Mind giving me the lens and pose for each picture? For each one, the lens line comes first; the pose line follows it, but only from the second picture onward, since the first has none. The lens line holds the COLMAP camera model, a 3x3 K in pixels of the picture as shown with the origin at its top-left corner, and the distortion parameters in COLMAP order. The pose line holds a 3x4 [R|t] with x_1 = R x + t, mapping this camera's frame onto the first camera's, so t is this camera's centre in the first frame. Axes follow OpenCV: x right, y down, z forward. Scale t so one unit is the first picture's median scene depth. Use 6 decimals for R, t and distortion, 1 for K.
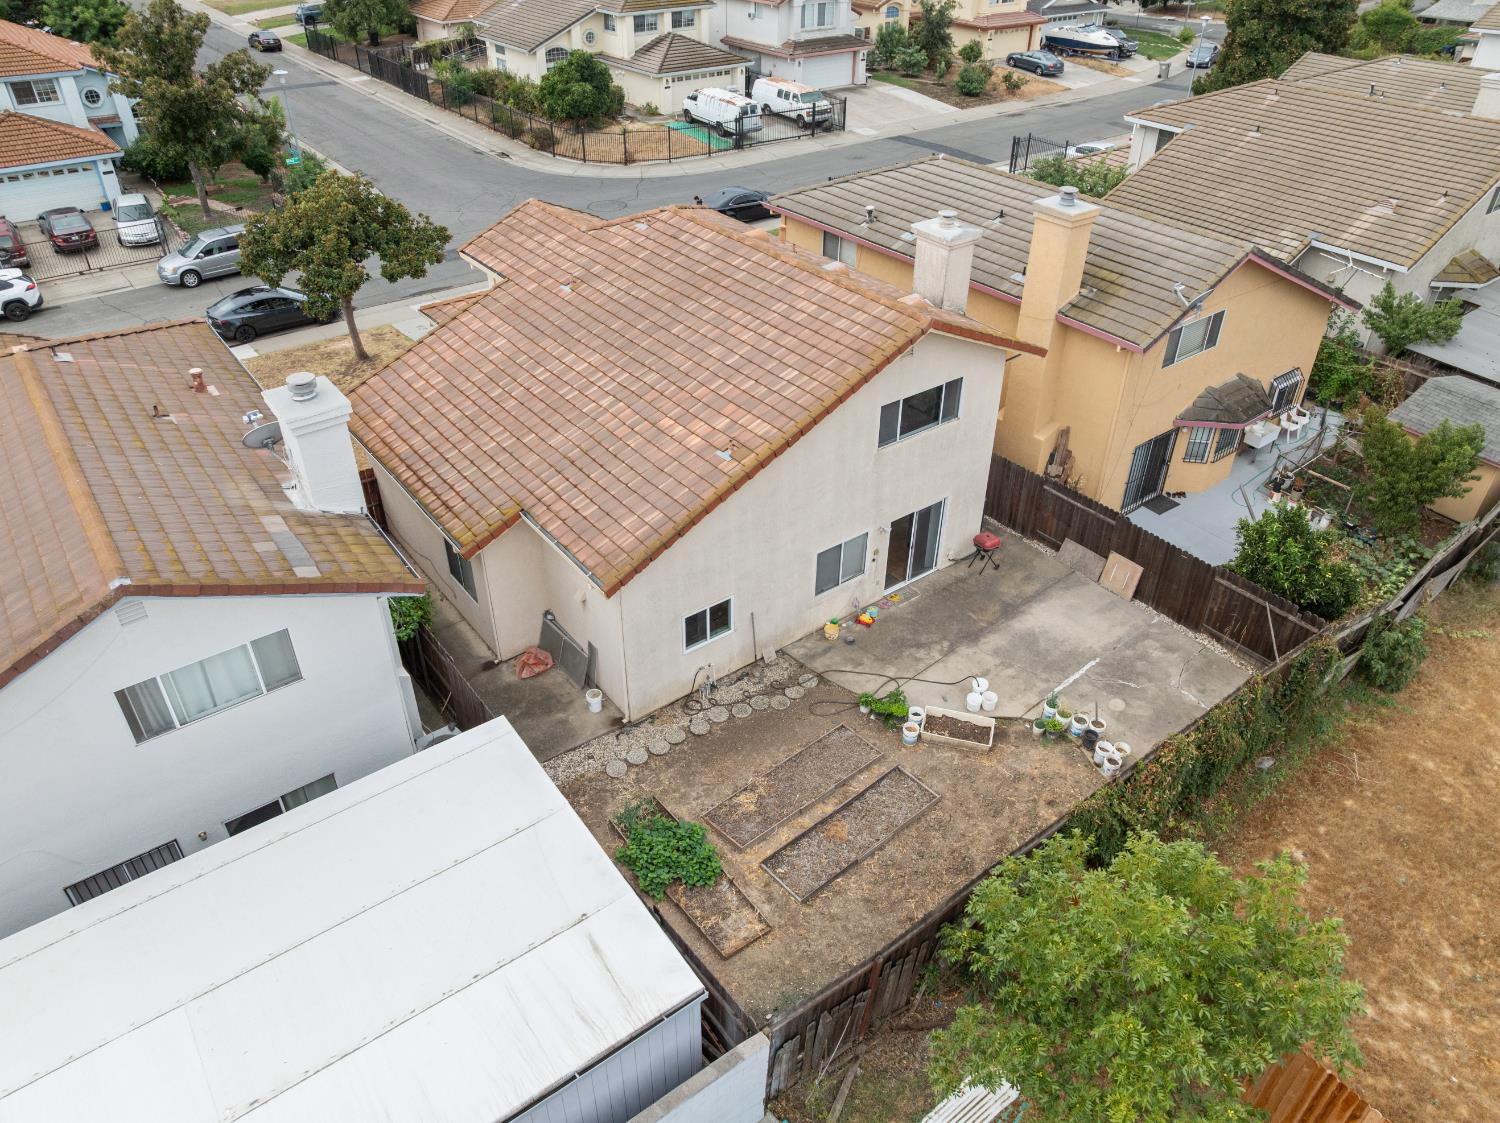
lens RADIAL K [[1053.6, 0, 753.6], [0, 1053.6, 553.8], [0, 0, 1]] dist [-0.040851, 0.008072]
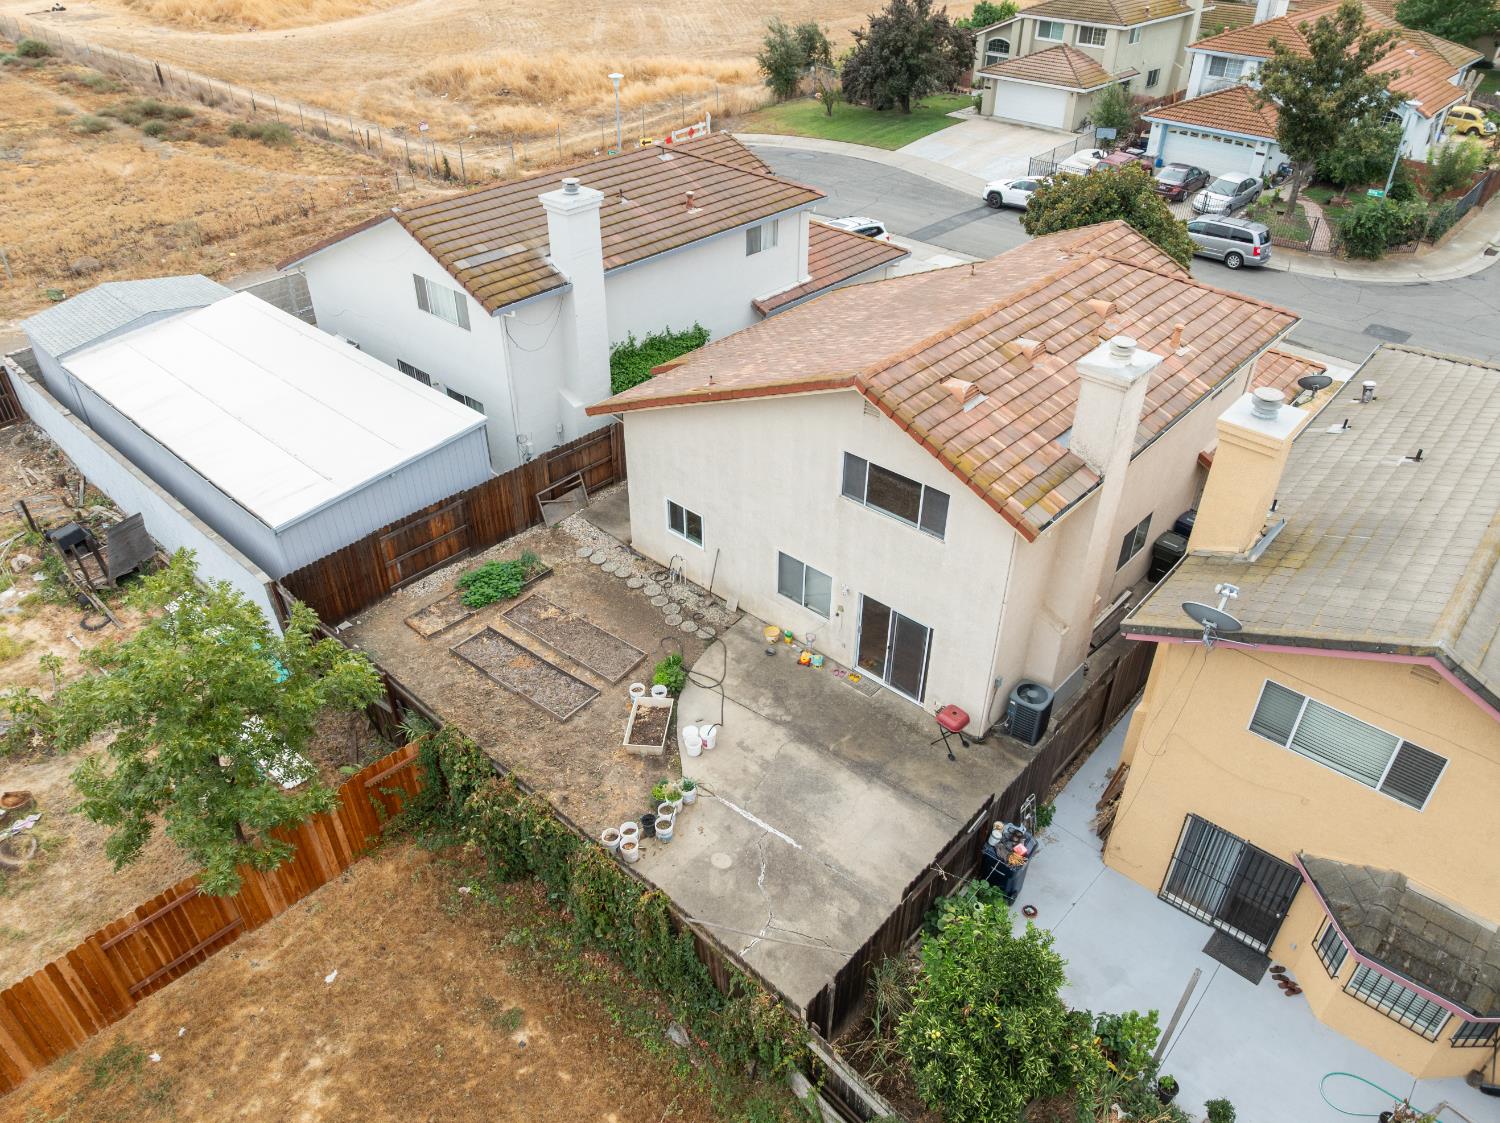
lens RADIAL K [[1053.6, 0, 756.1], [0, 1053.6, 564.5], [0, 0, 1]] dist [-0.040851, 0.008072]
pose [[0.190426, 0.559638, -0.806562, 0.892853], [-0.564584, 0.734561, 0.376384, -0.363491], [0.803108, 0.383699, 0.455843, 0.536343]]
